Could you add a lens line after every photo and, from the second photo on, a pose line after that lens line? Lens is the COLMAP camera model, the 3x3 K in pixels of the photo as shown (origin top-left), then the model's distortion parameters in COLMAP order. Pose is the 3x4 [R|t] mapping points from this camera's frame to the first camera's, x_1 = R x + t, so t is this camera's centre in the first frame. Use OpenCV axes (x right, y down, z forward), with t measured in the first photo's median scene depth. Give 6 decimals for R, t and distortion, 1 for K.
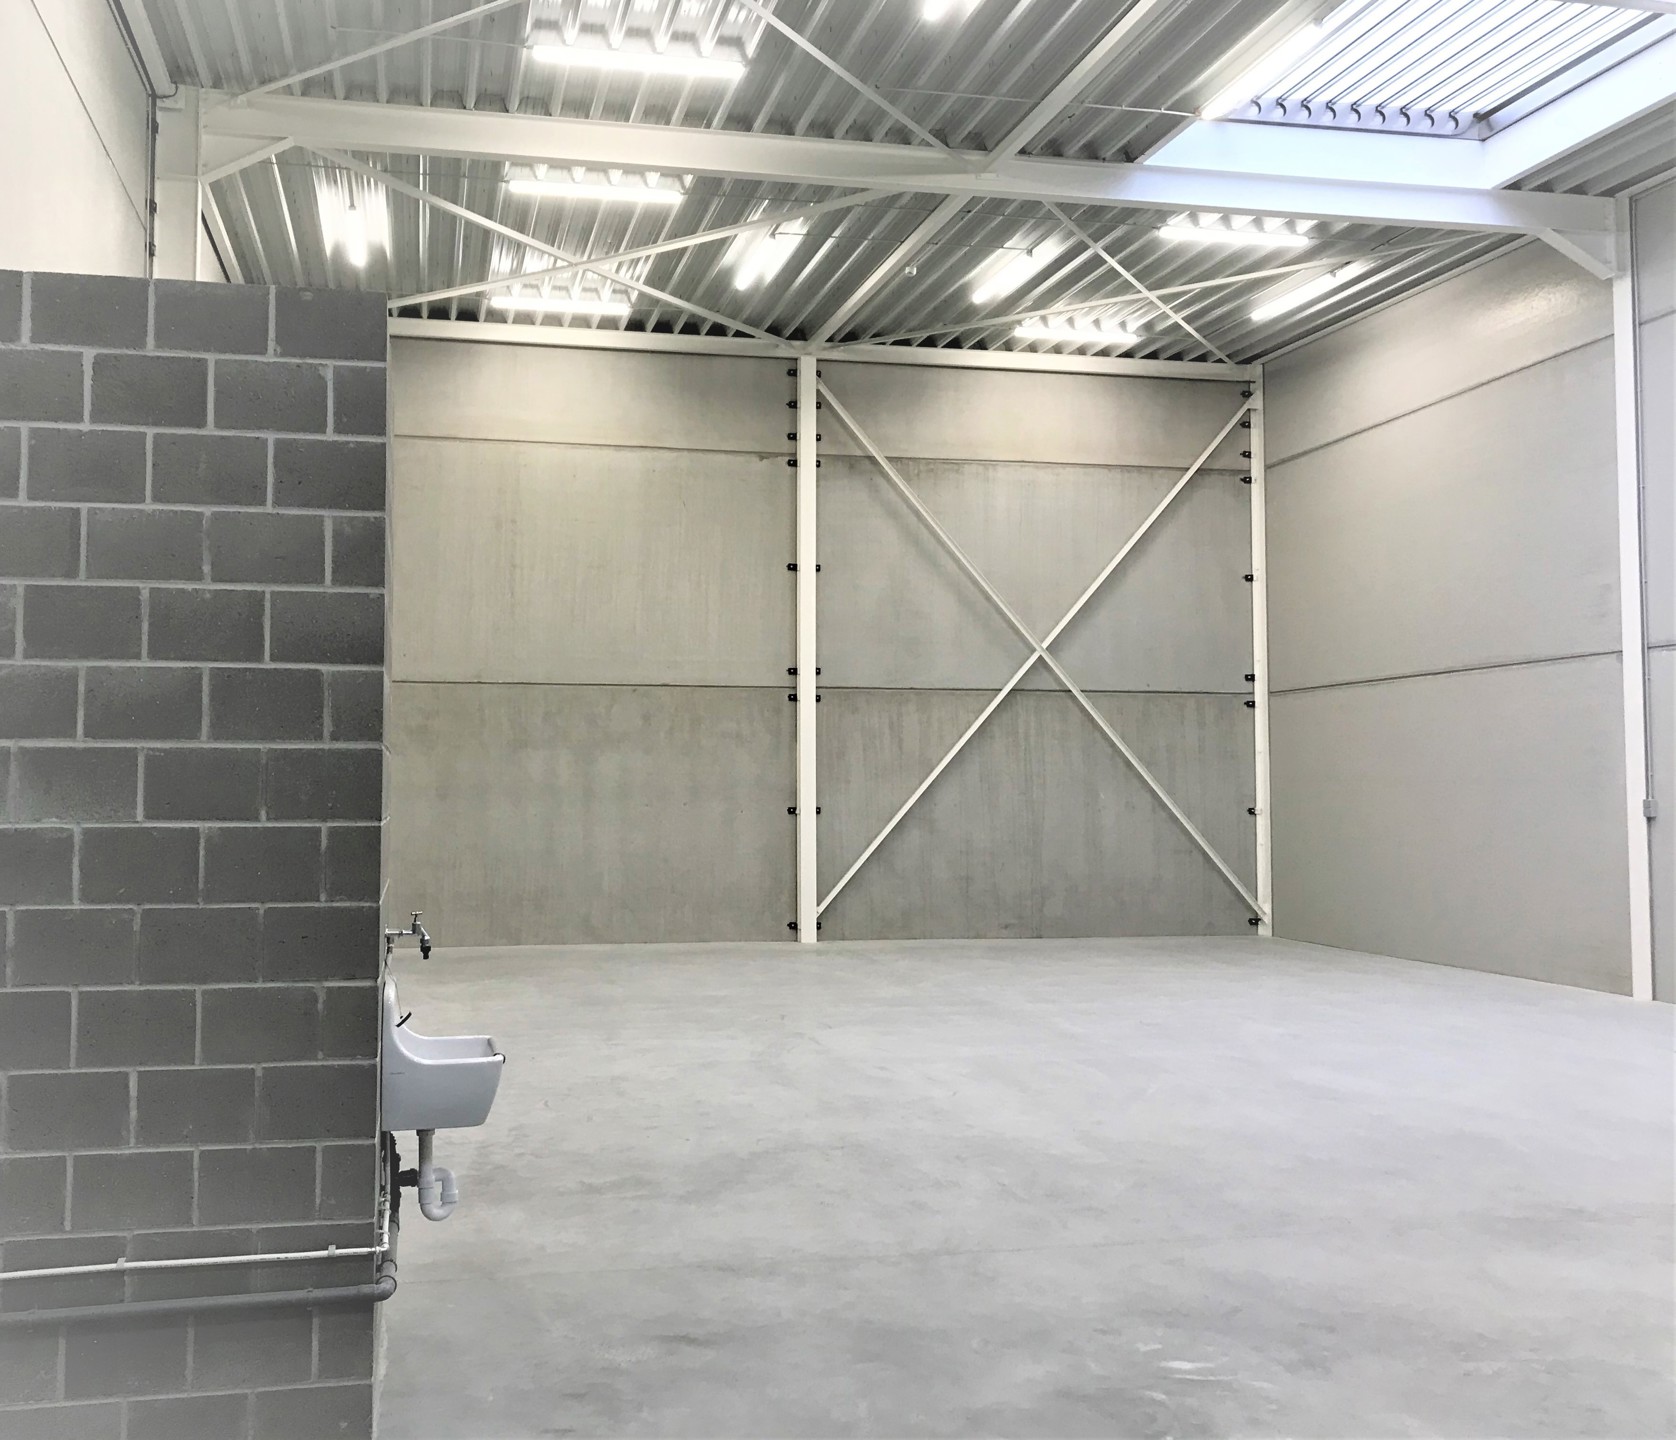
lens RADIAL K [[1551.9, 0, 705.1], [0, 1551.9, 728.4], [0, 0, 1]] dist [0.118915, -0.290750]
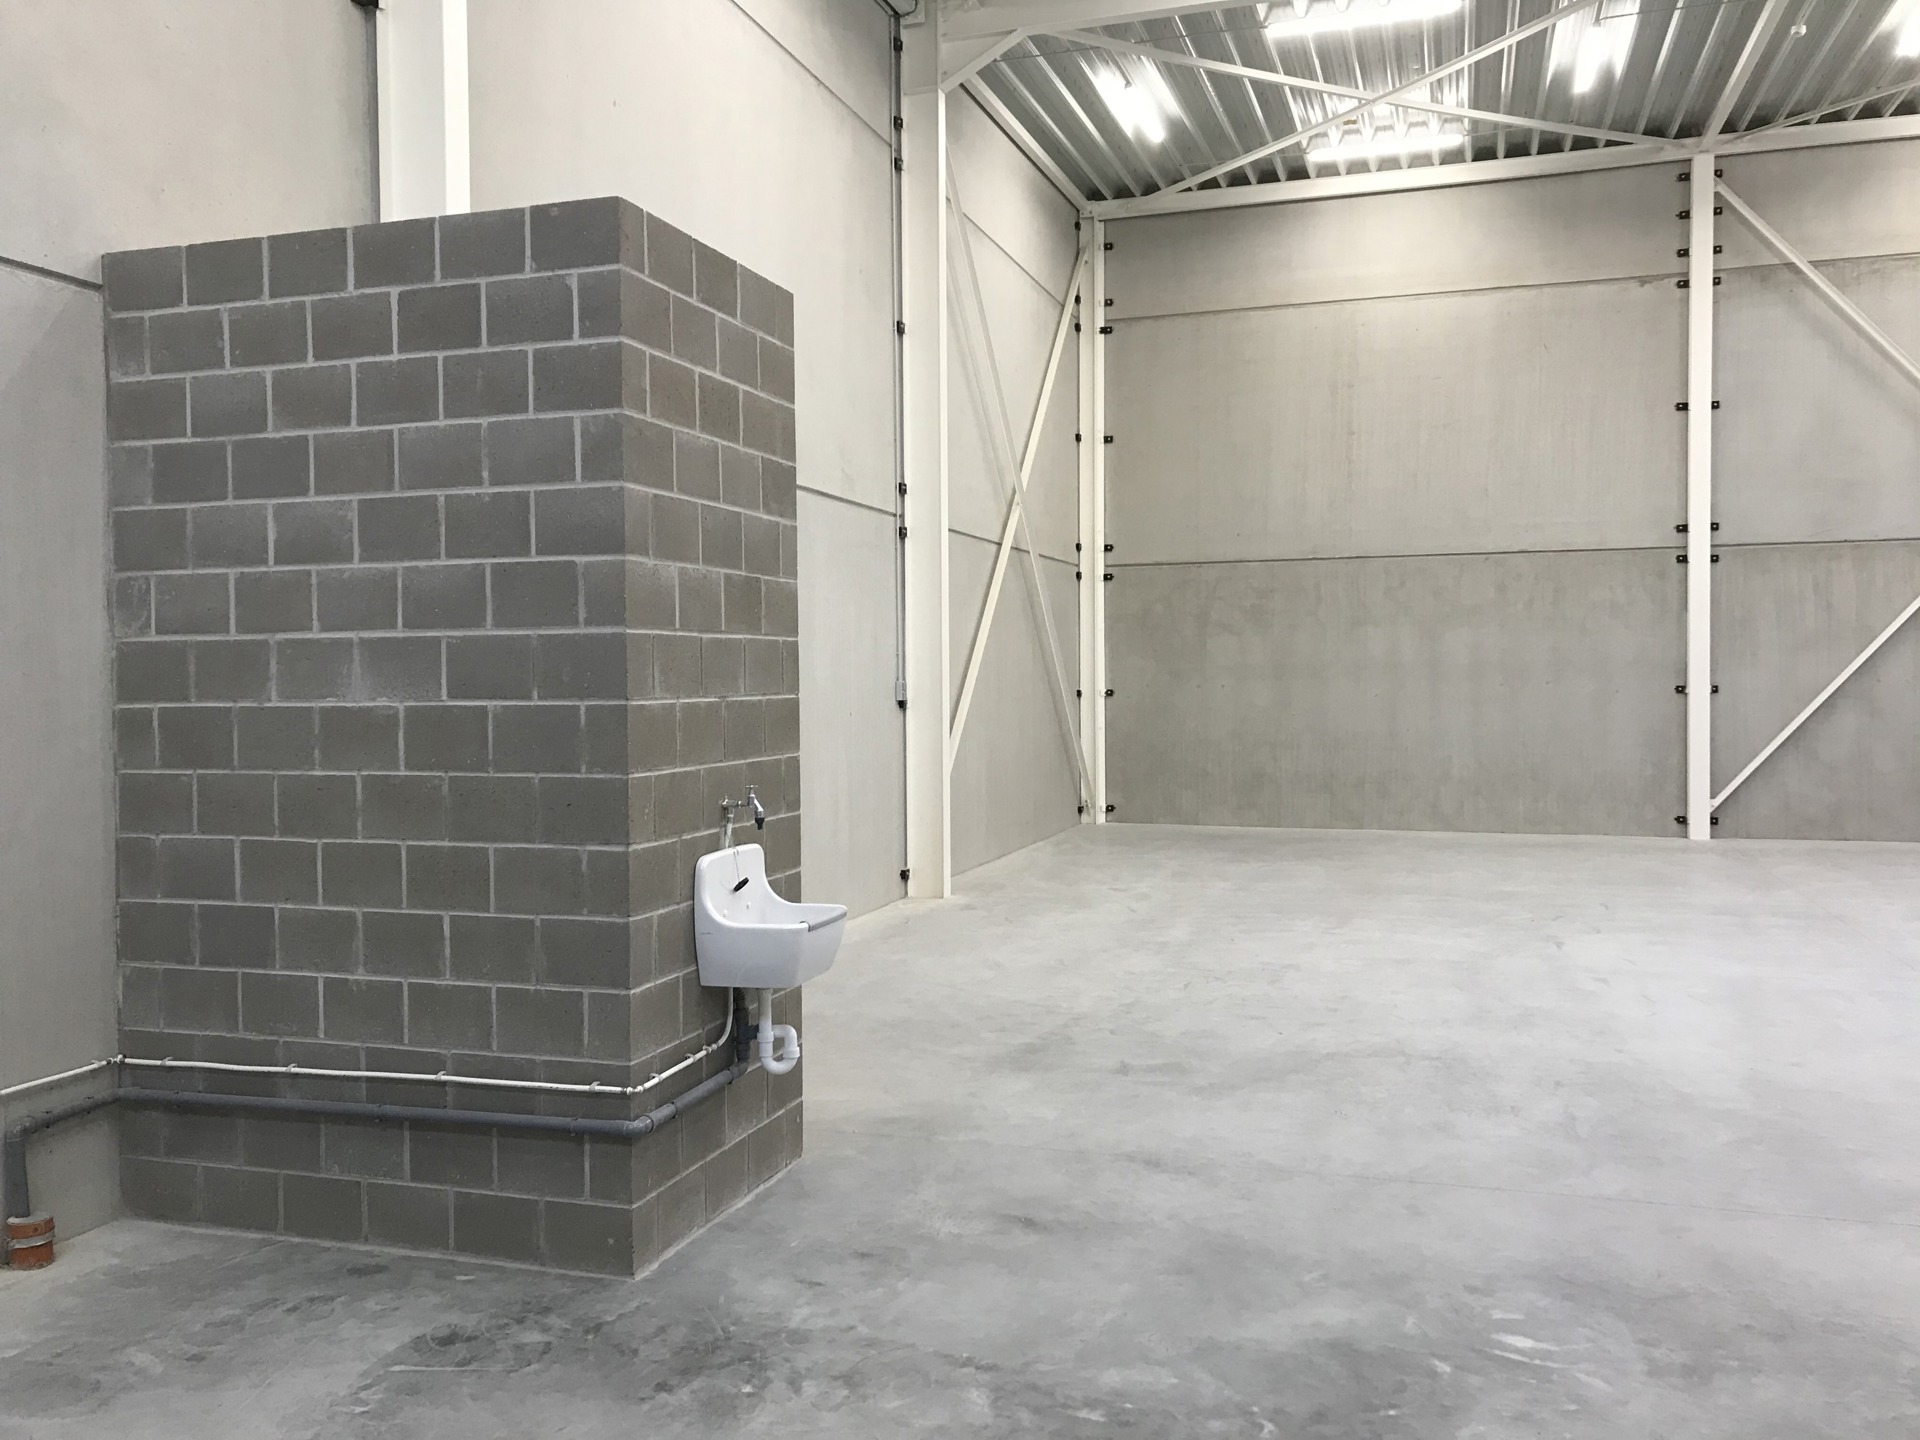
lens RADIAL K [[1552.6, 0, 960.0], [0, 1552.6, 720.0], [0, 0, 1]] dist [0.025011, 0.002562]
pose [[0.882730, 0.004356, -0.469860, 0.115195], [0.029034, 0.997541, 0.063794, 0.002683], [0.468983, -0.069955, 0.880433, 0.038806]]
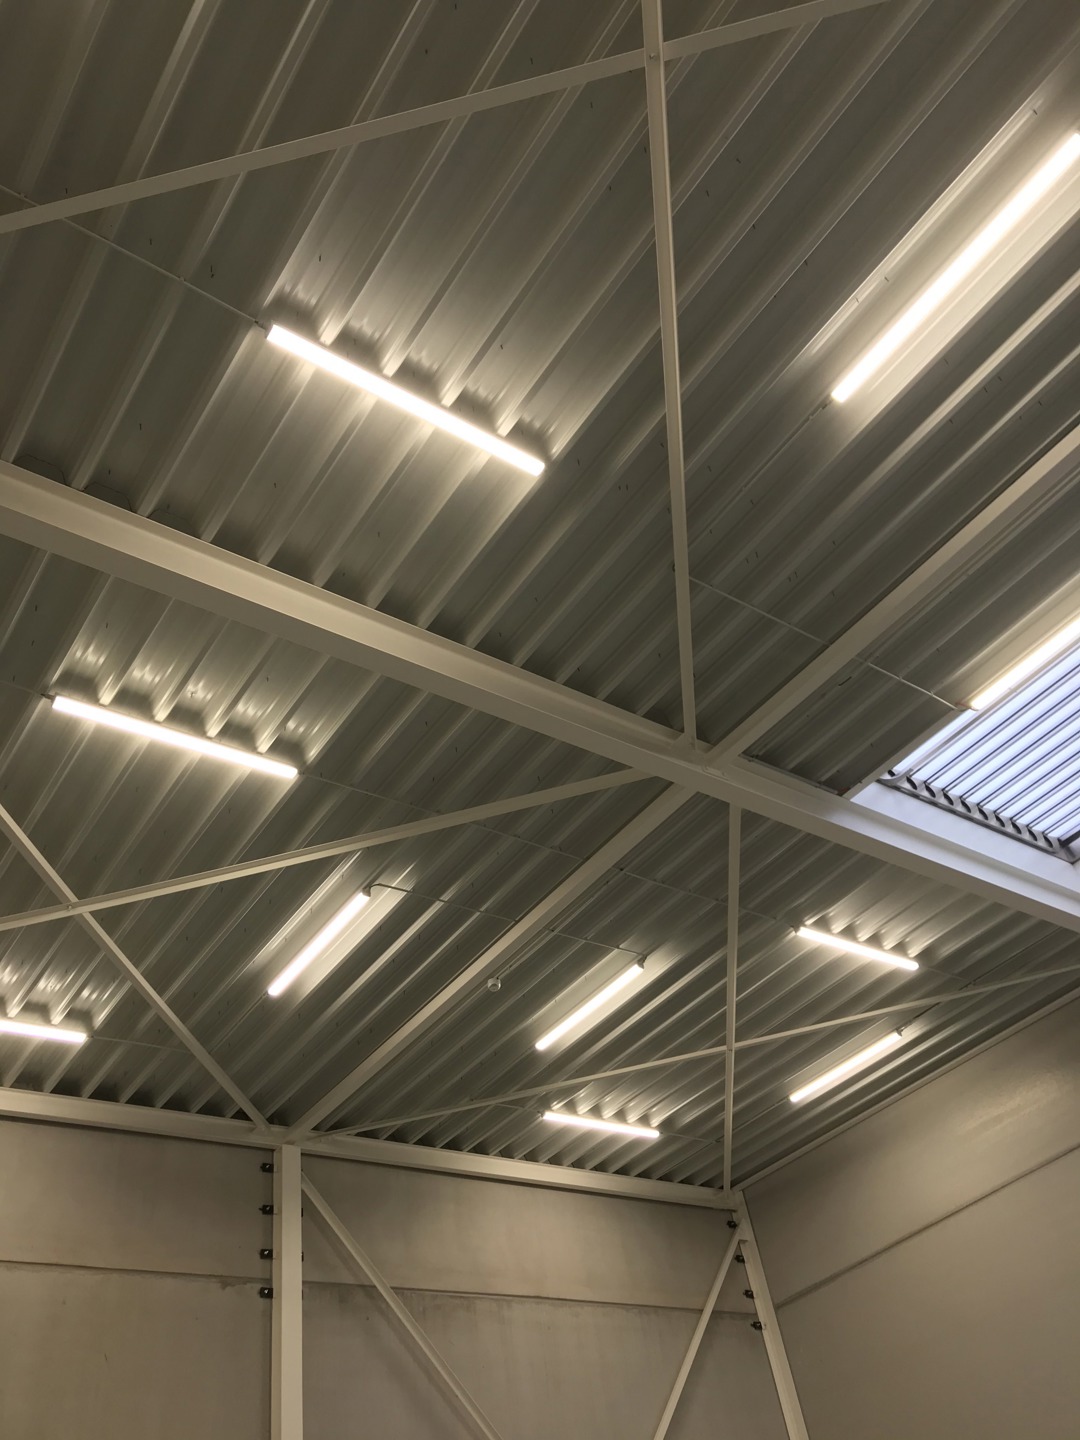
lens RADIAL K [[1164.5, 0, 540.0], [0, 1164.5, 720.0], [0, 0, 1]] dist [0.025011, 0.002562]
pose [[0.895996, 0.189094, 0.401789, -0.101176], [0.136511, 0.743700, -0.654428, 0.003442], [-0.422559, 0.641213, 0.640539, 0.452765]]
